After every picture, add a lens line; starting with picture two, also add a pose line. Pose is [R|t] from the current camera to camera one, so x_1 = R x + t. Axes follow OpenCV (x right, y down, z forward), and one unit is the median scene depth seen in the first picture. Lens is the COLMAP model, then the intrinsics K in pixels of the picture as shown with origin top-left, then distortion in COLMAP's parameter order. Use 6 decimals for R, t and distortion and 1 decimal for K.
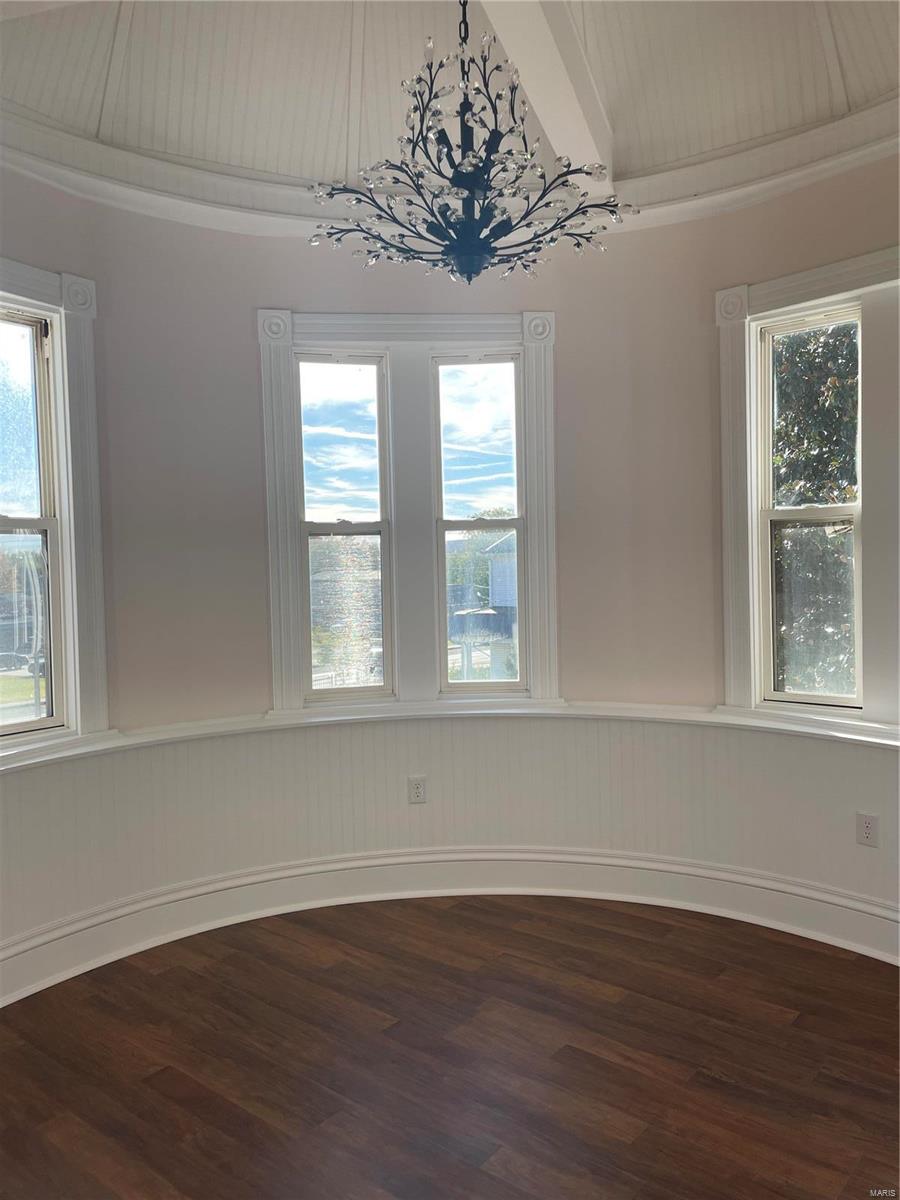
lens RADIAL K [[918.0, 0, 469.6], [0, 918.0, 609.7], [0, 0, 1]] dist [0.092695, -0.120753]
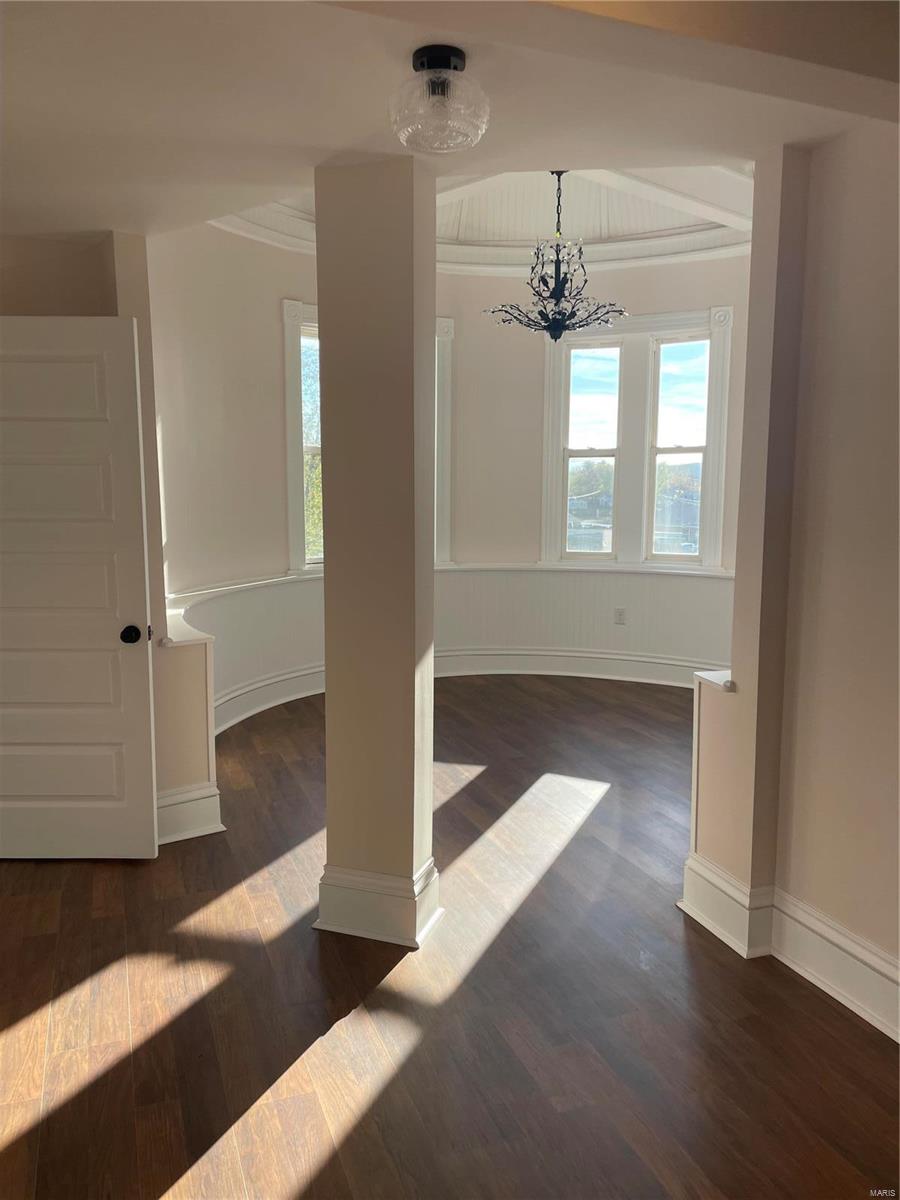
lens RADIAL K [[918.0, 0, 439.0], [0, 918.0, 609.6], [0, 0, 1]] dist [0.092695, -0.120753]
pose [[0.860530, 0.089799, -0.501423, 0.479486], [-0.047443, 0.994189, 0.096626, 0.042323], [0.507186, -0.059361, 0.859790, -0.556391]]
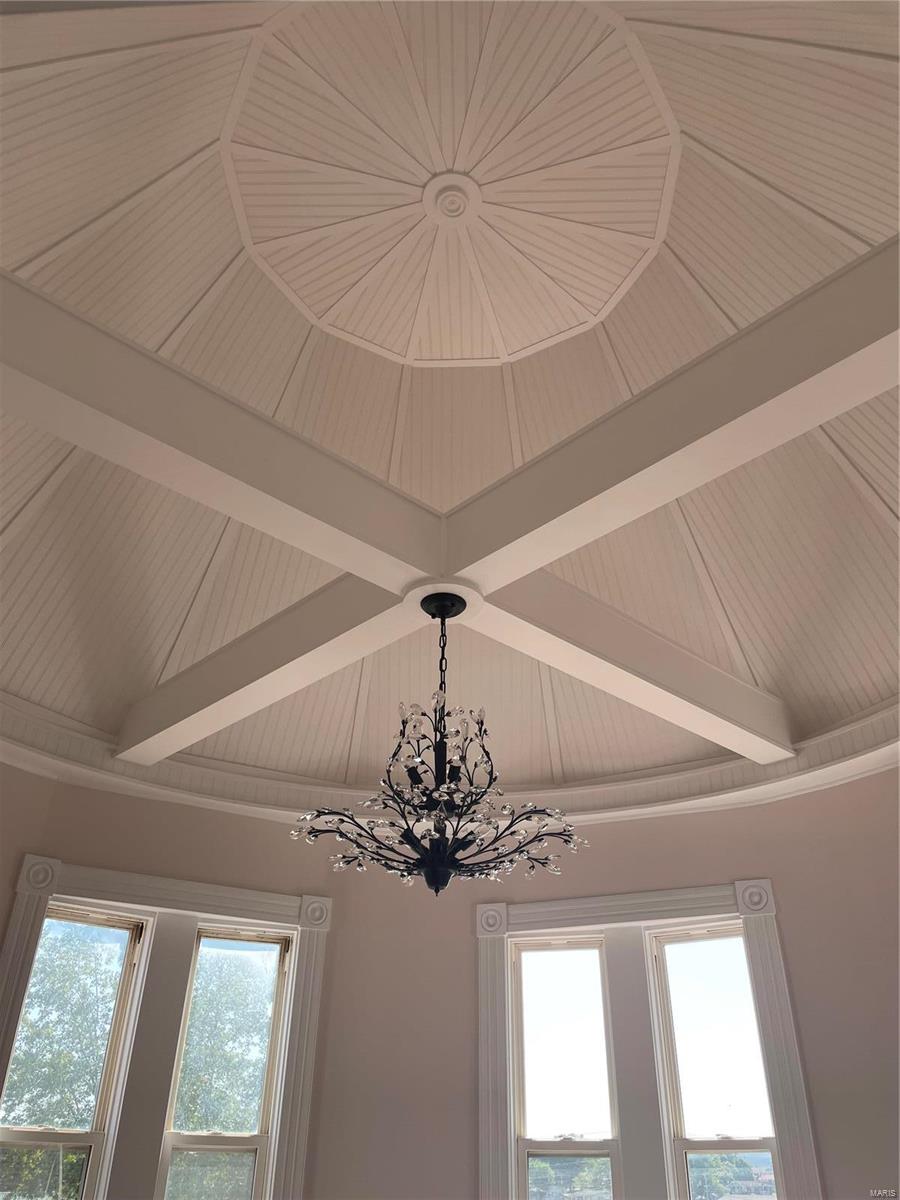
lens RADIAL K [[918.0, 0, 455.4], [0, 918.0, 571.9], [0, 0, 1]] dist [0.092695, -0.120753]
pose [[0.867783, -0.244677, -0.432533, 0.296512], [-0.052656, 0.820216, -0.569626, -0.026025], [0.494145, 0.517087, 0.698886, 0.037018]]
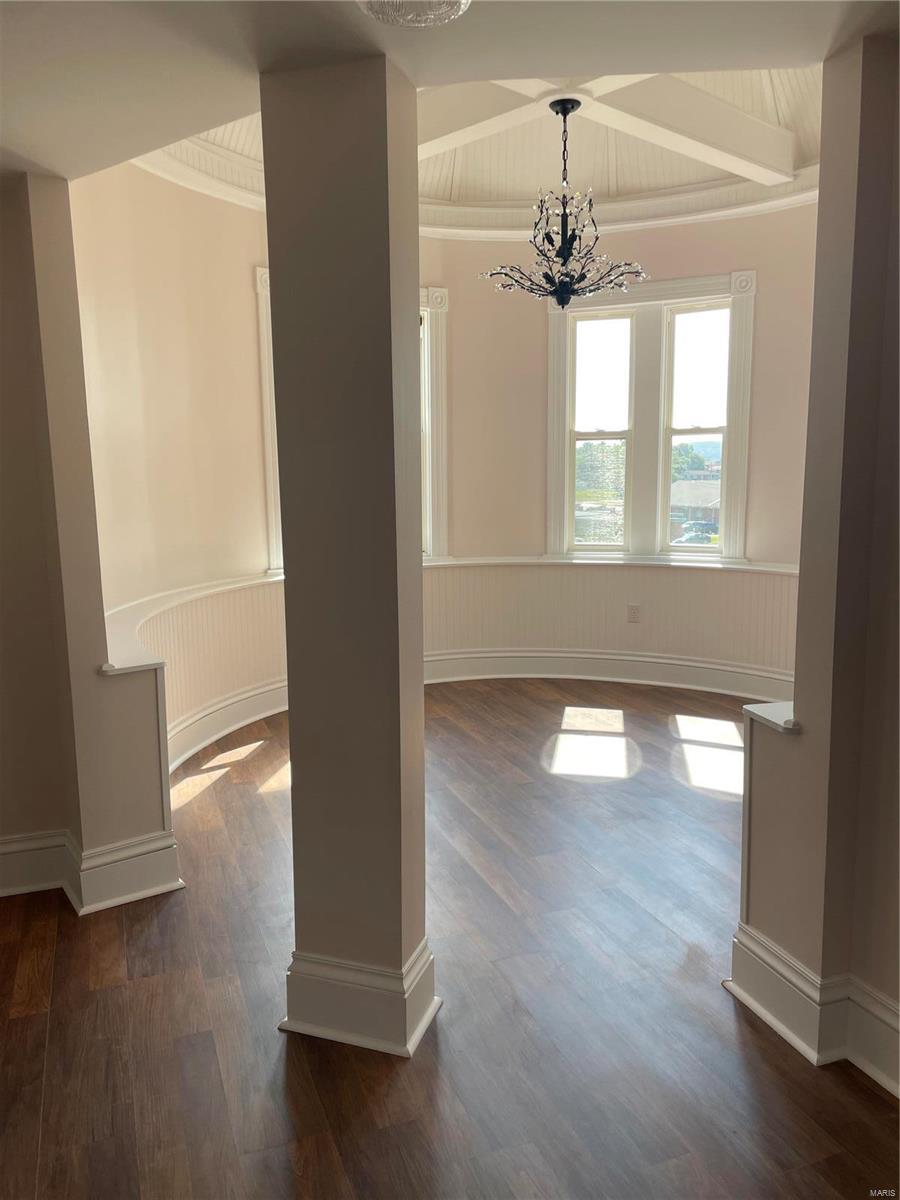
lens RADIAL K [[918.0, 0, 452.5], [0, 918.0, 607.5], [0, 0, 1]] dist [0.092695, -0.120753]
pose [[0.867936, 0.084998, -0.489350, 0.413588], [-0.033922, 0.993092, 0.112331, 0.028922], [0.495517, -0.080896, 0.864823, -0.430471]]
